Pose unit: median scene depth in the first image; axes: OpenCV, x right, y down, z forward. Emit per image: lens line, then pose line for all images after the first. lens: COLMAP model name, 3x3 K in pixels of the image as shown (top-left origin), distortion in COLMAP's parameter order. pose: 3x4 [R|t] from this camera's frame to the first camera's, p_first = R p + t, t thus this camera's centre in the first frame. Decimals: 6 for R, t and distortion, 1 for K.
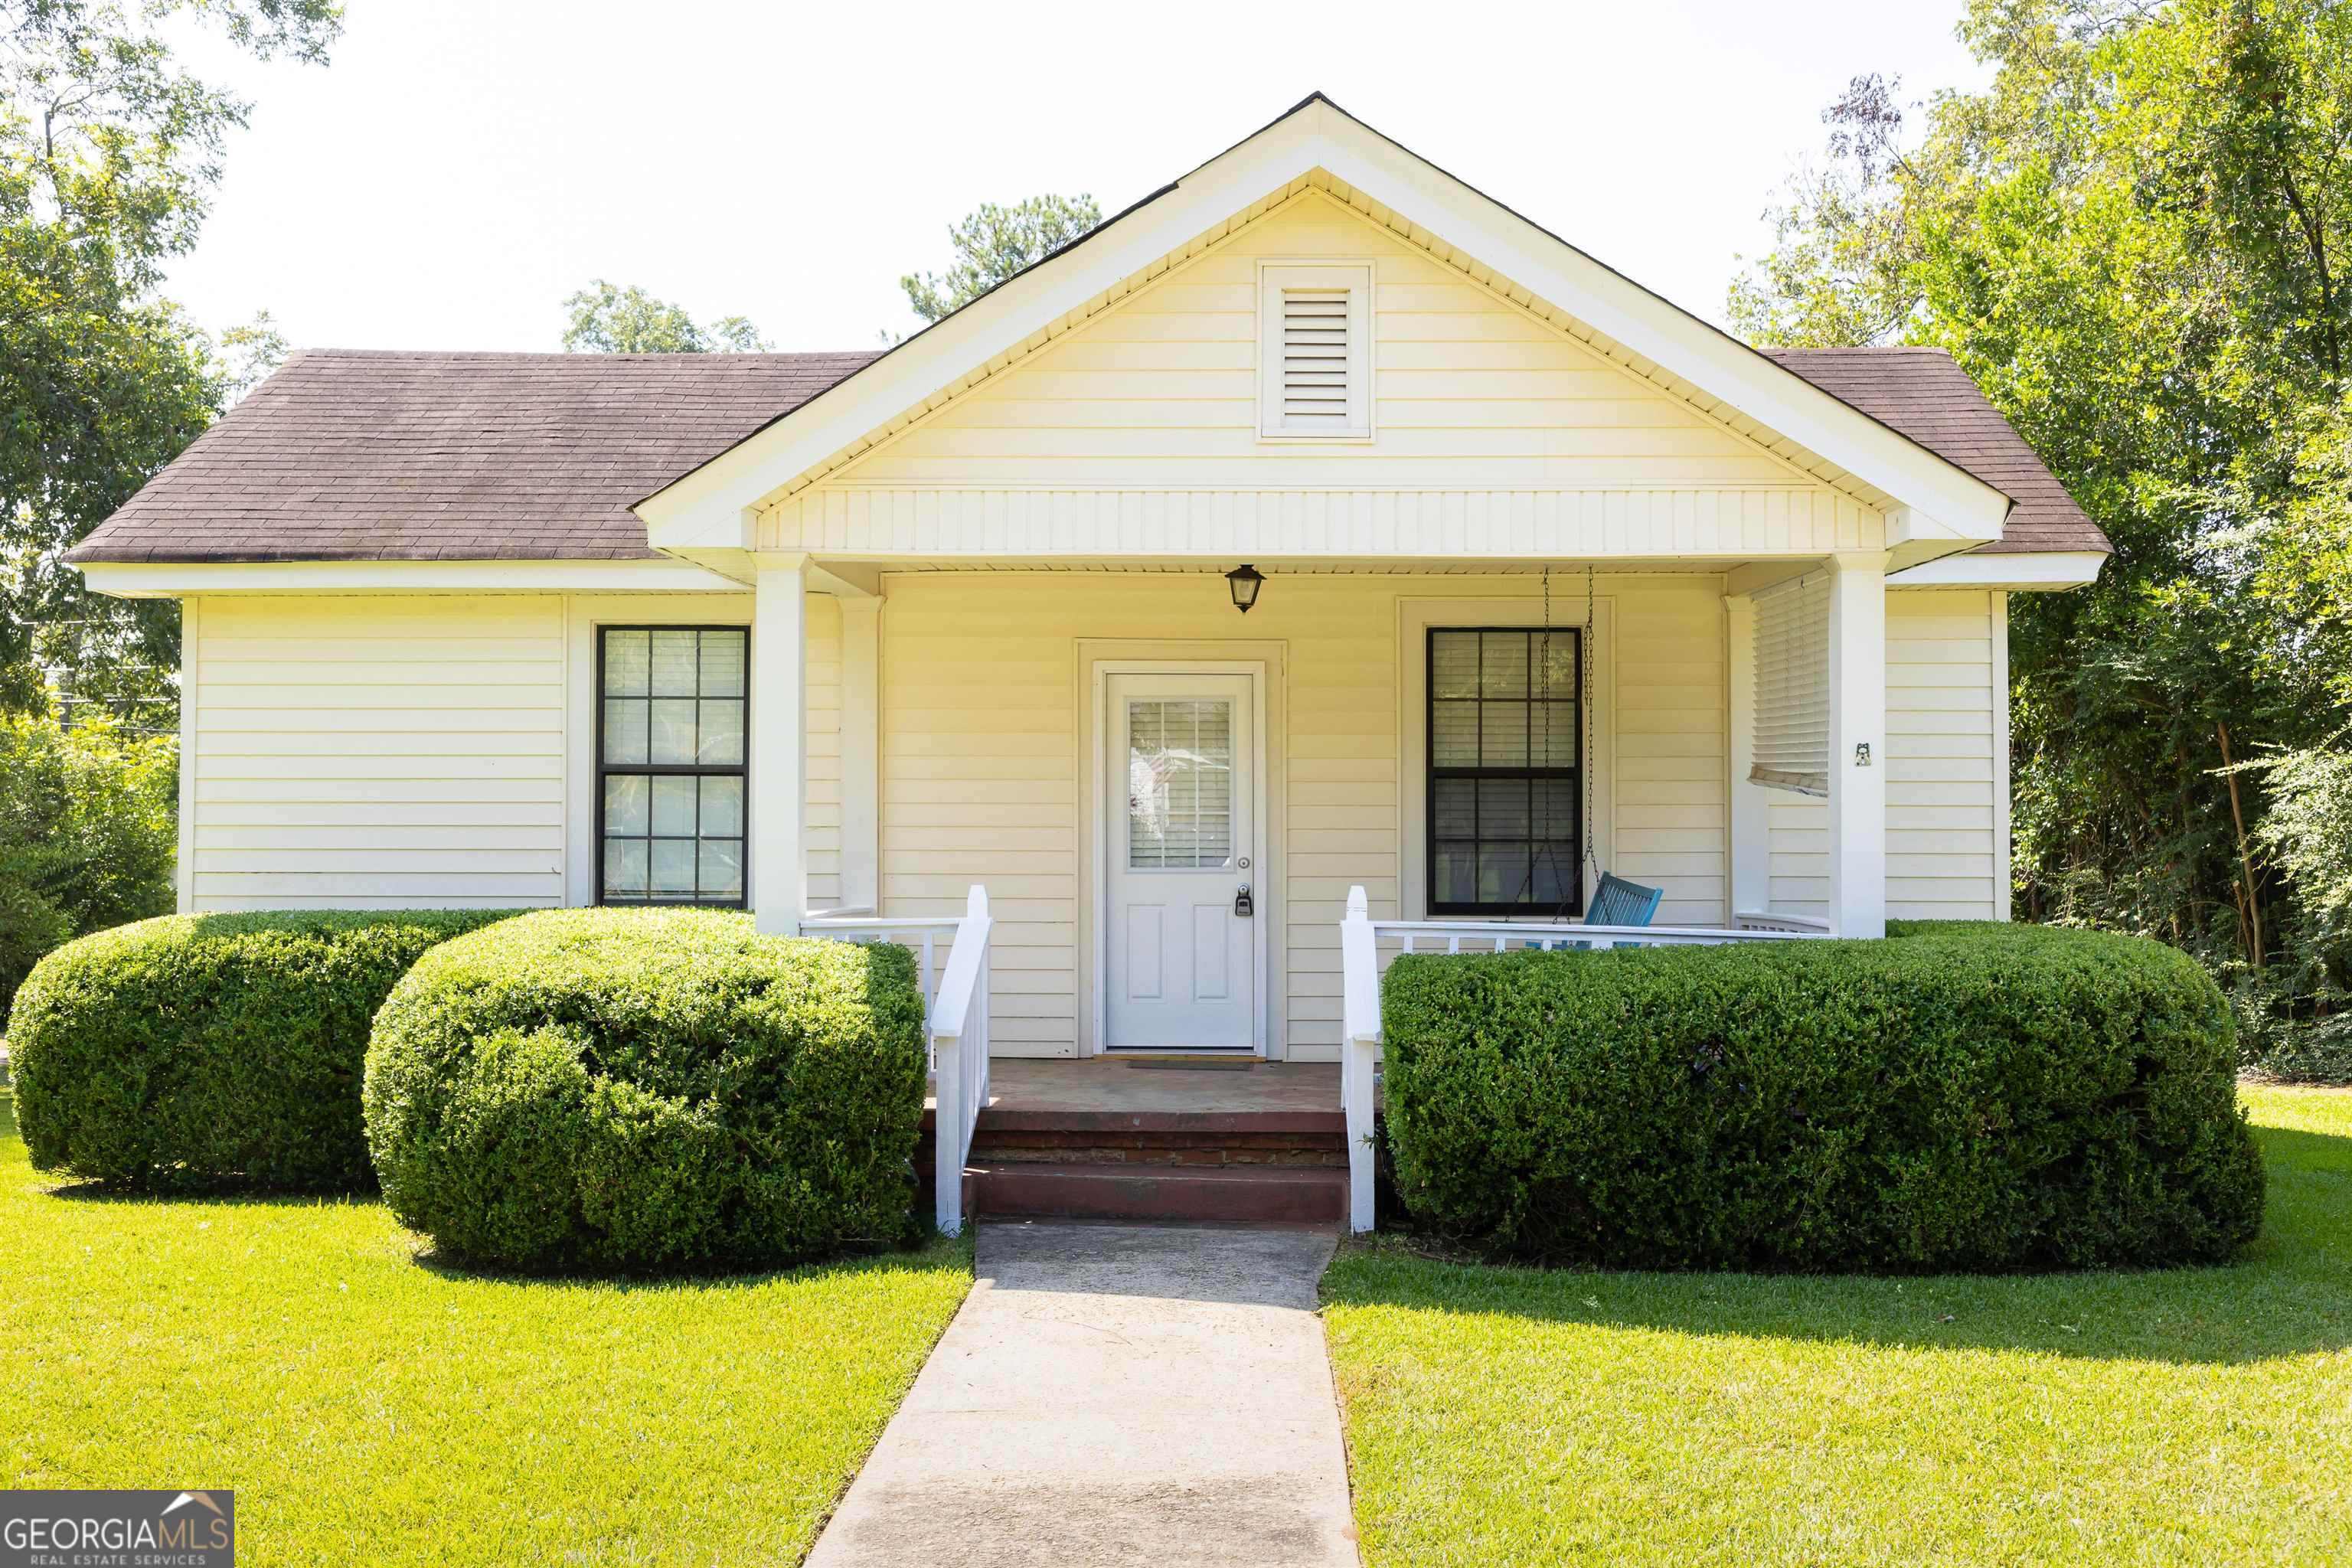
lens RADIAL K [[2354.5, 0, 1182.9], [0, 2354.5, 792.1], [0, 0, 1]] dist [0.011717, 0.000000]
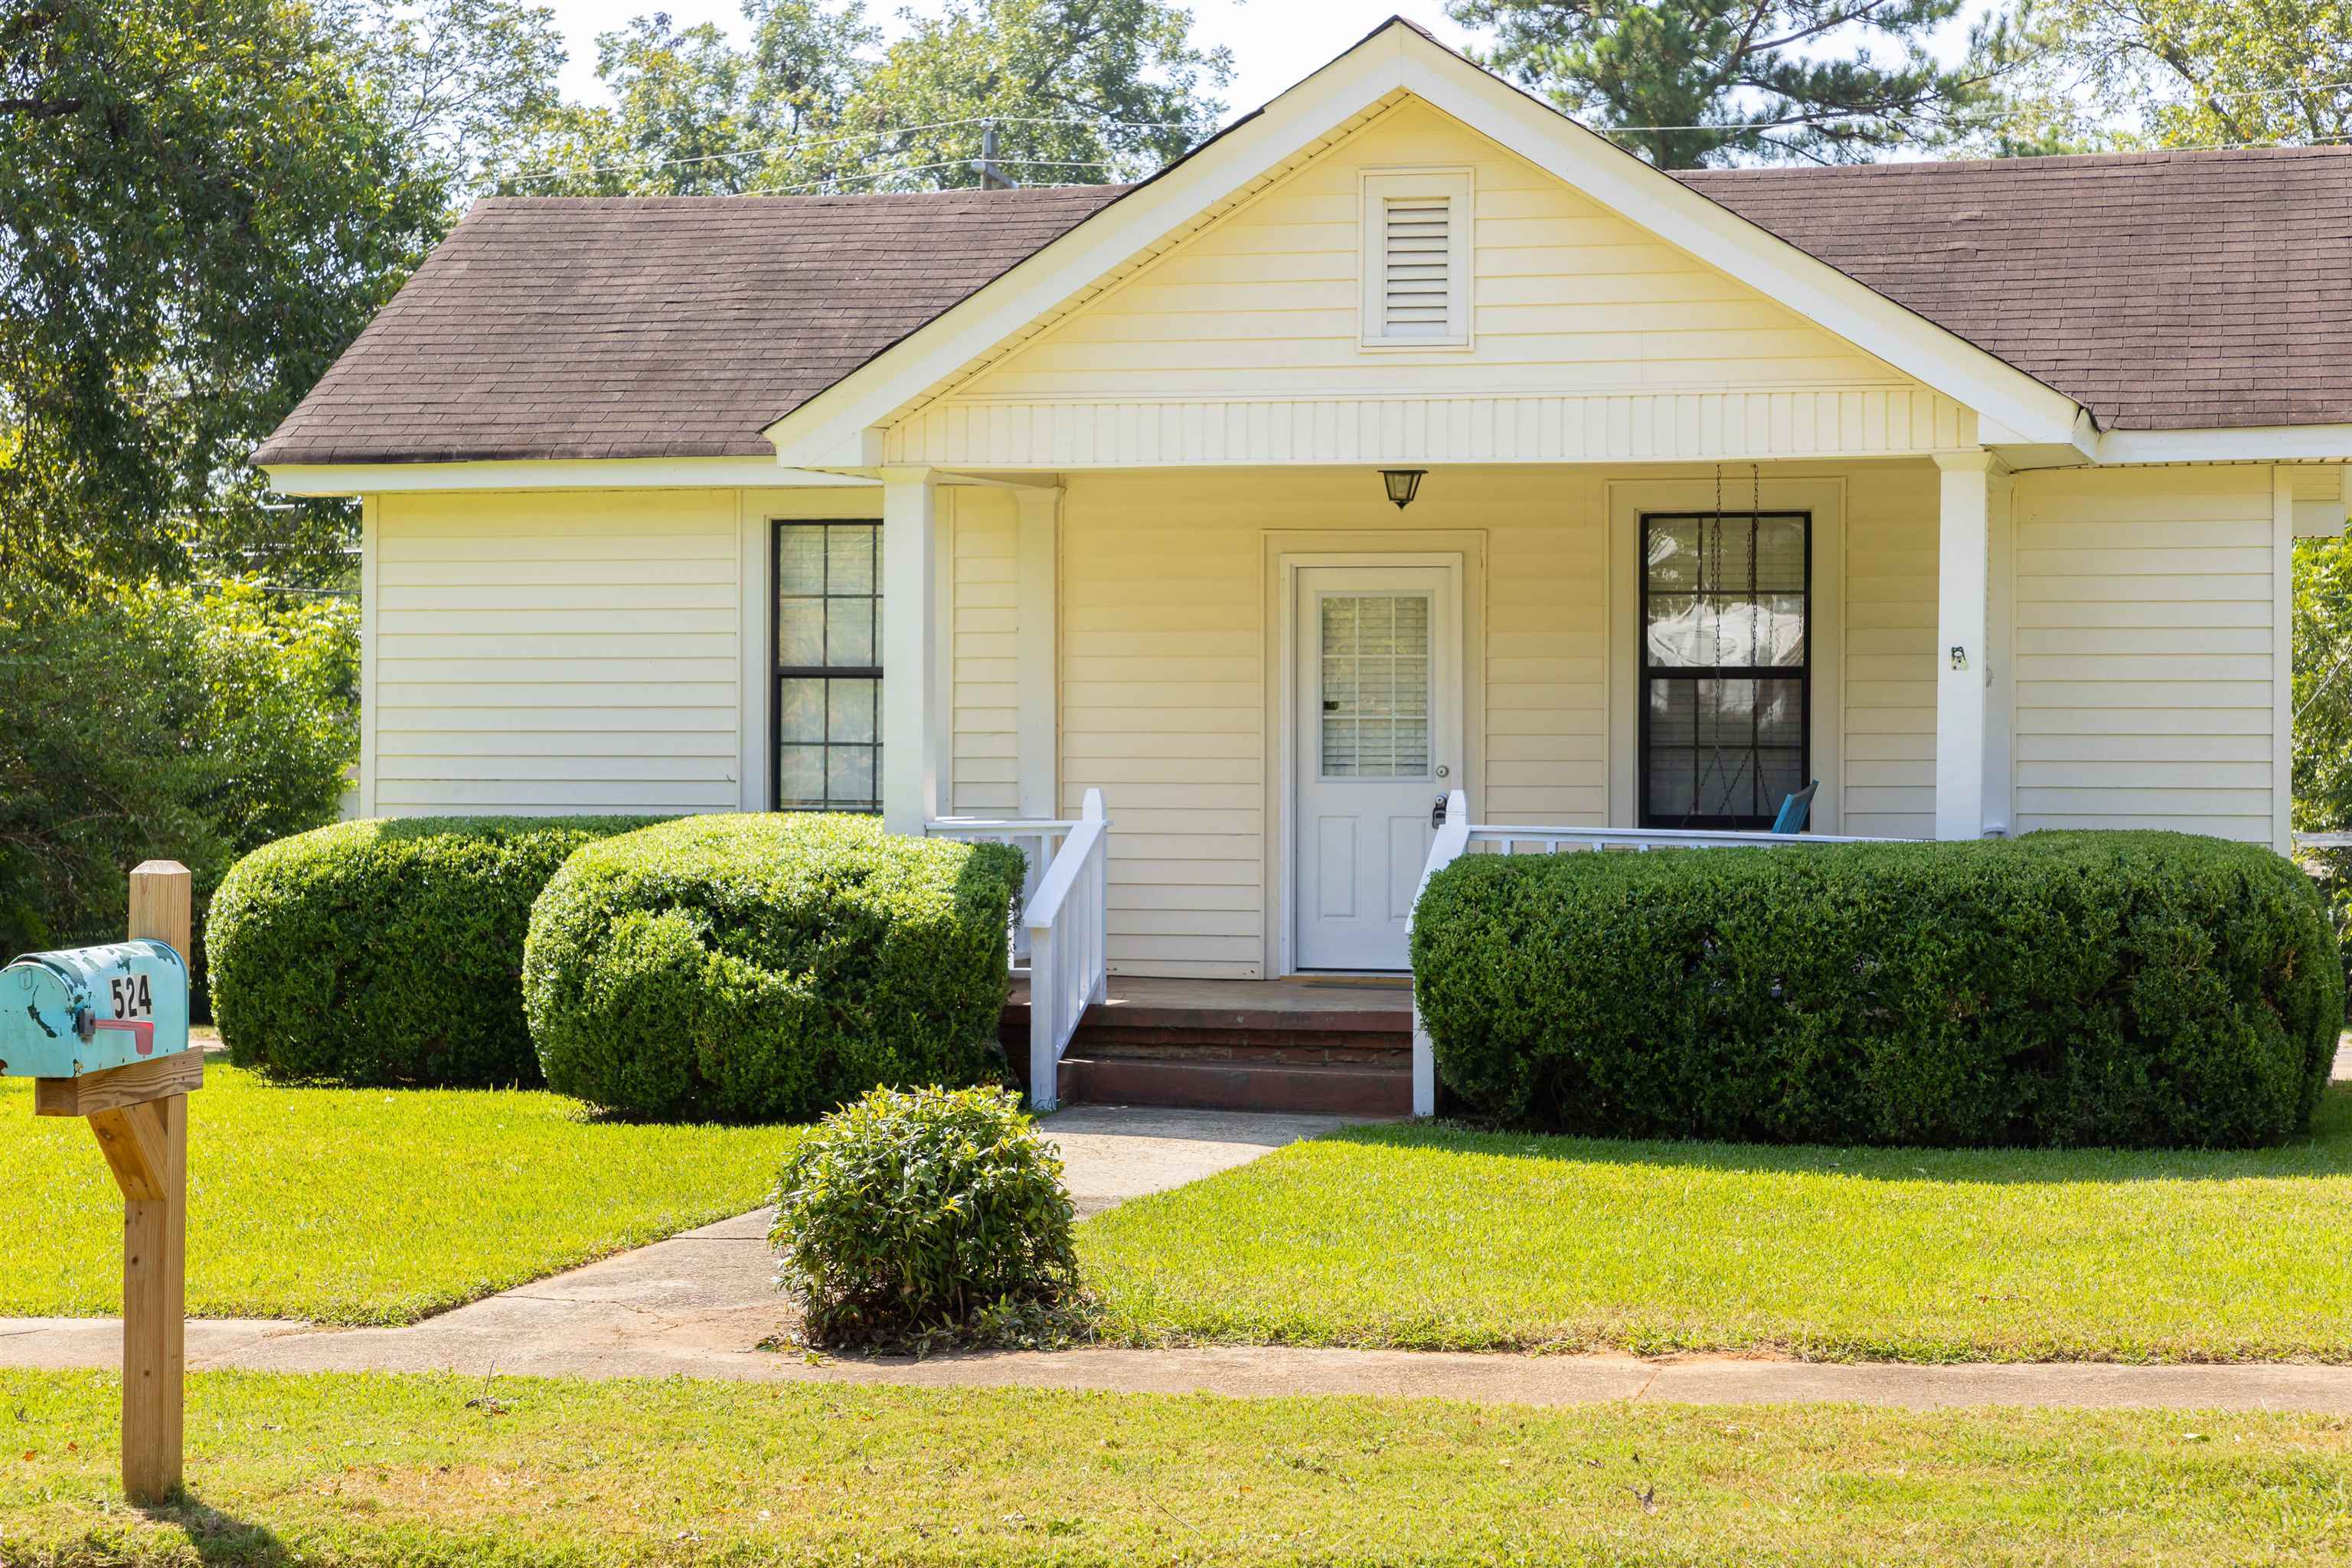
lens RADIAL K [[4397.7, 0, 1155.5], [0, 4397.7, 782.6], [0, 0, 1]] dist [0.070553, 0.000000]
pose [[0.975900, 0.002067, -0.218208, 0.357755], [0.003501, 0.999678, 0.025127, -0.011193], [0.218190, -0.025285, 0.975579, -0.863883]]
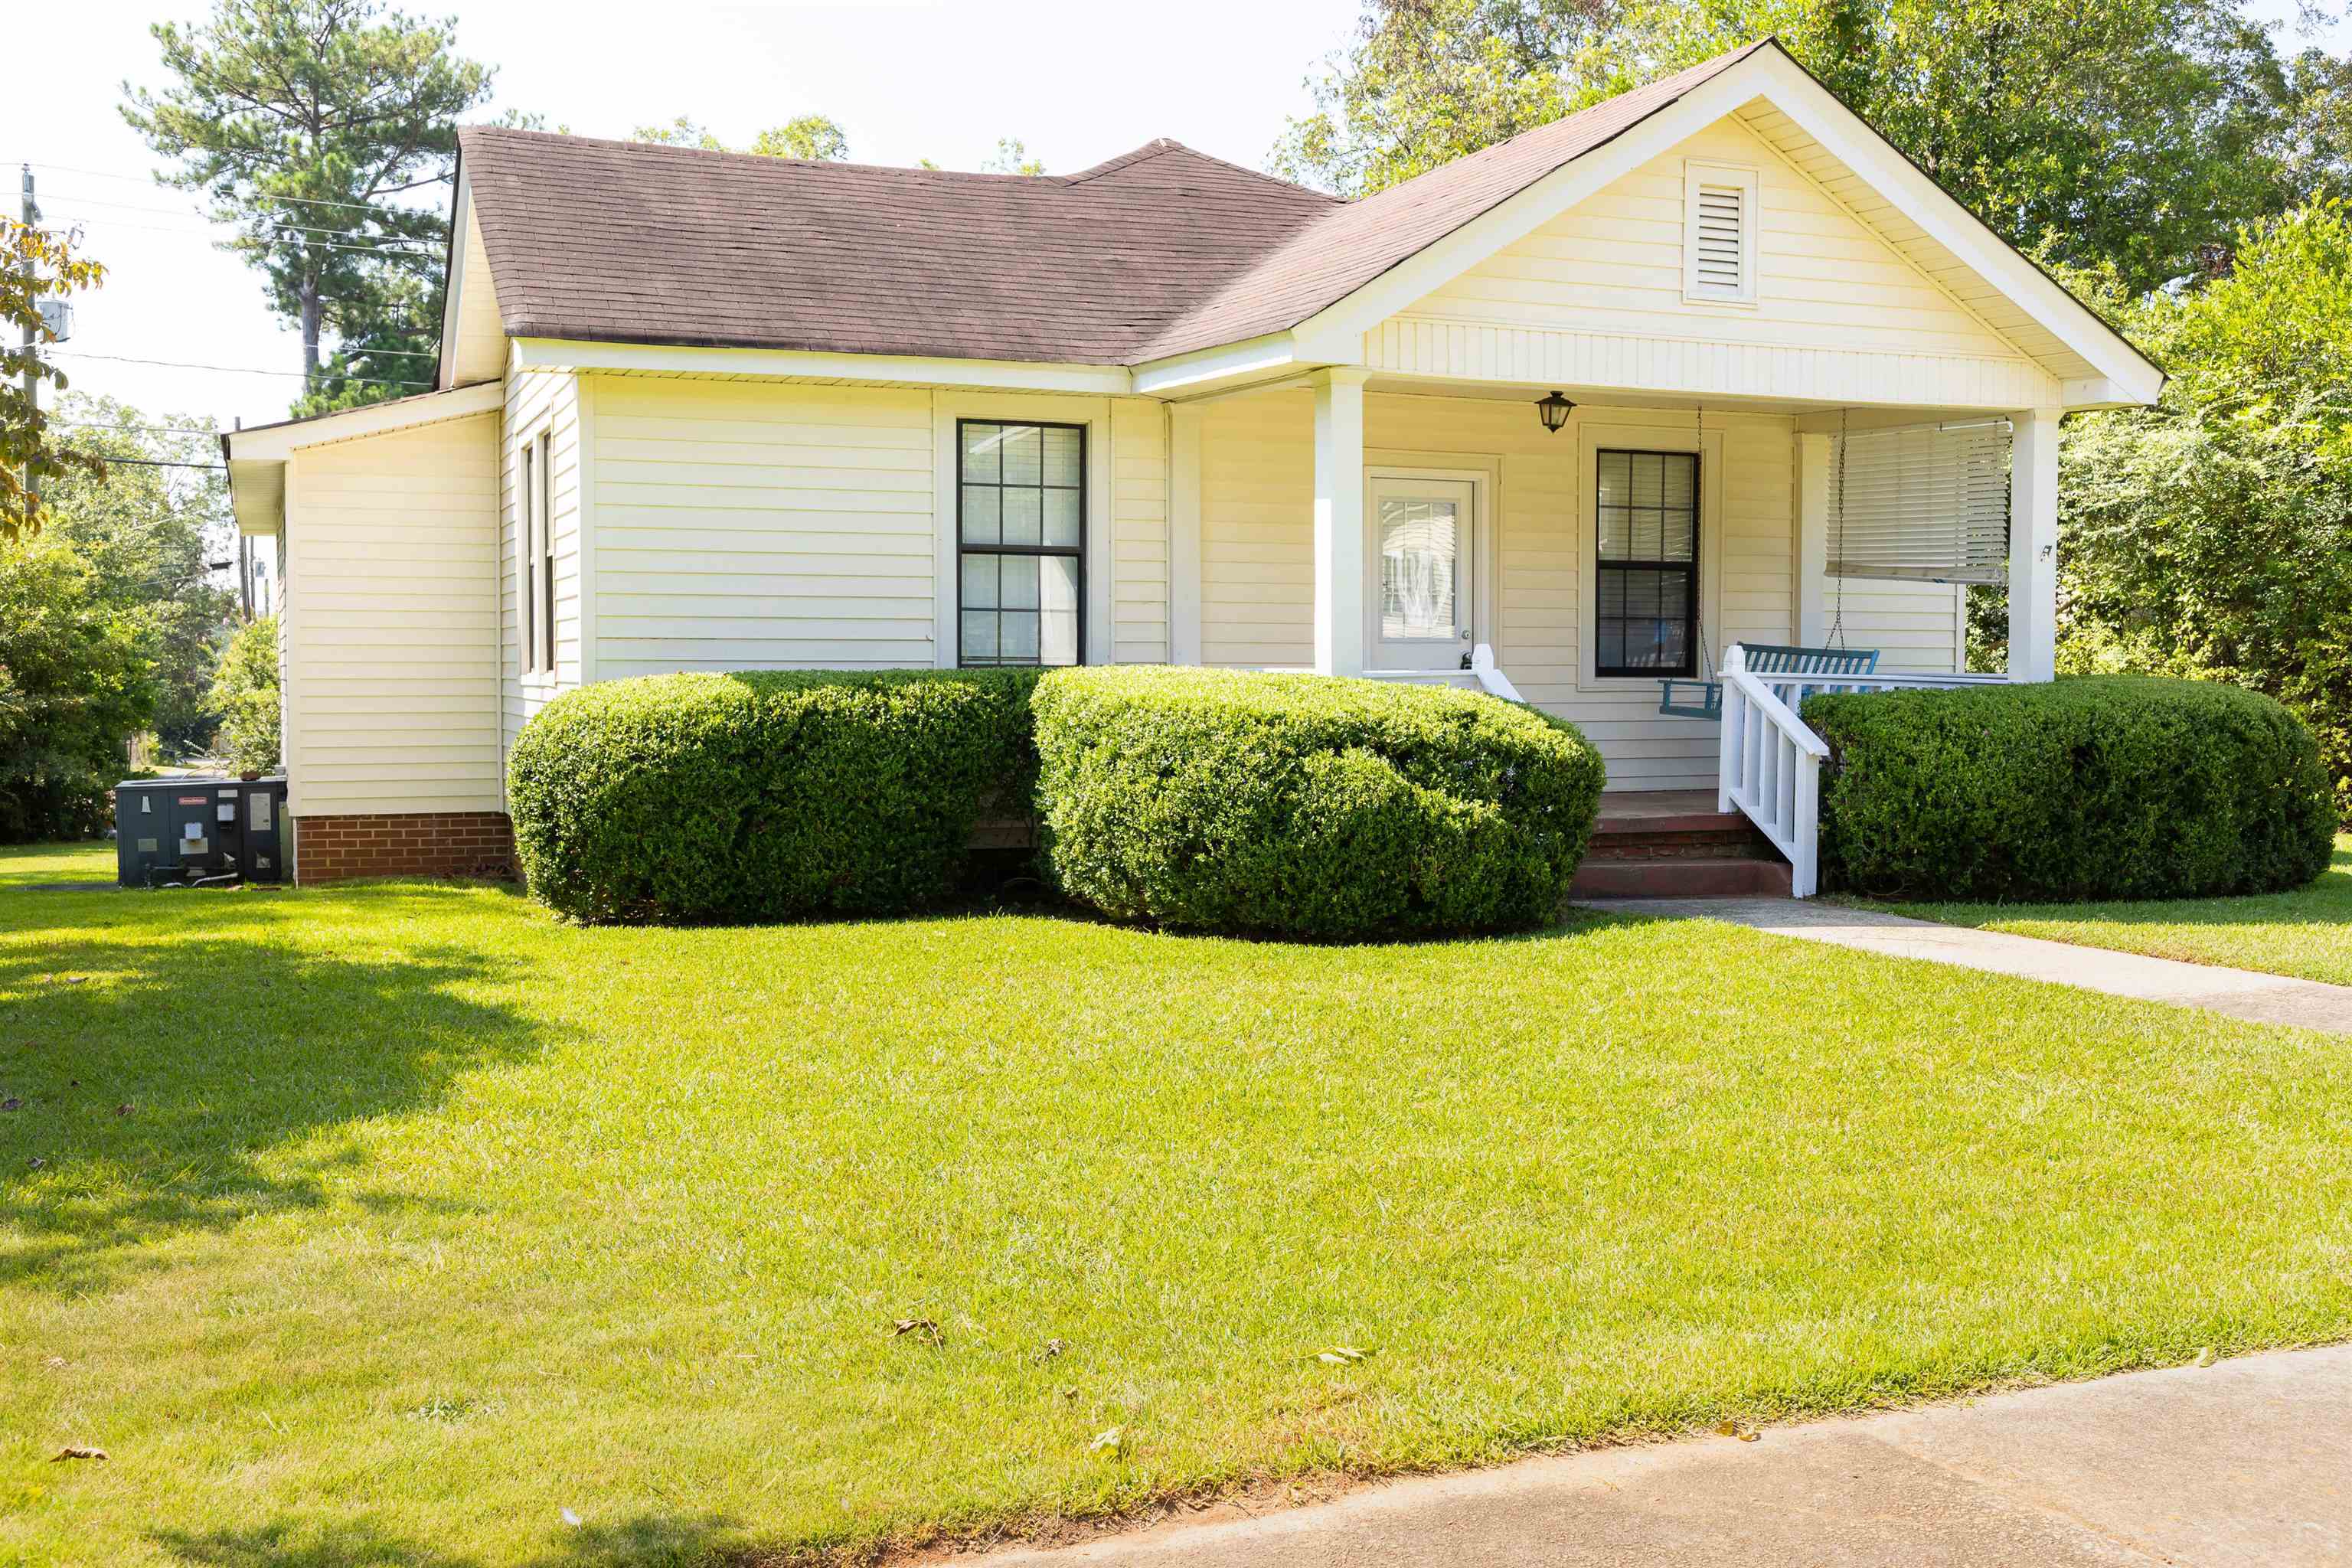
lens RADIAL K [[2354.5, 0, 1185.4], [0, 2354.5, 774.8], [0, 0, 1]] dist [0.011717, 0.000000]
pose [[0.916901, -0.017844, 0.398715, -0.737870], [-0.010601, 0.997559, 0.069023, 0.024206], [-0.398974, -0.067514, 0.914474, -0.093732]]
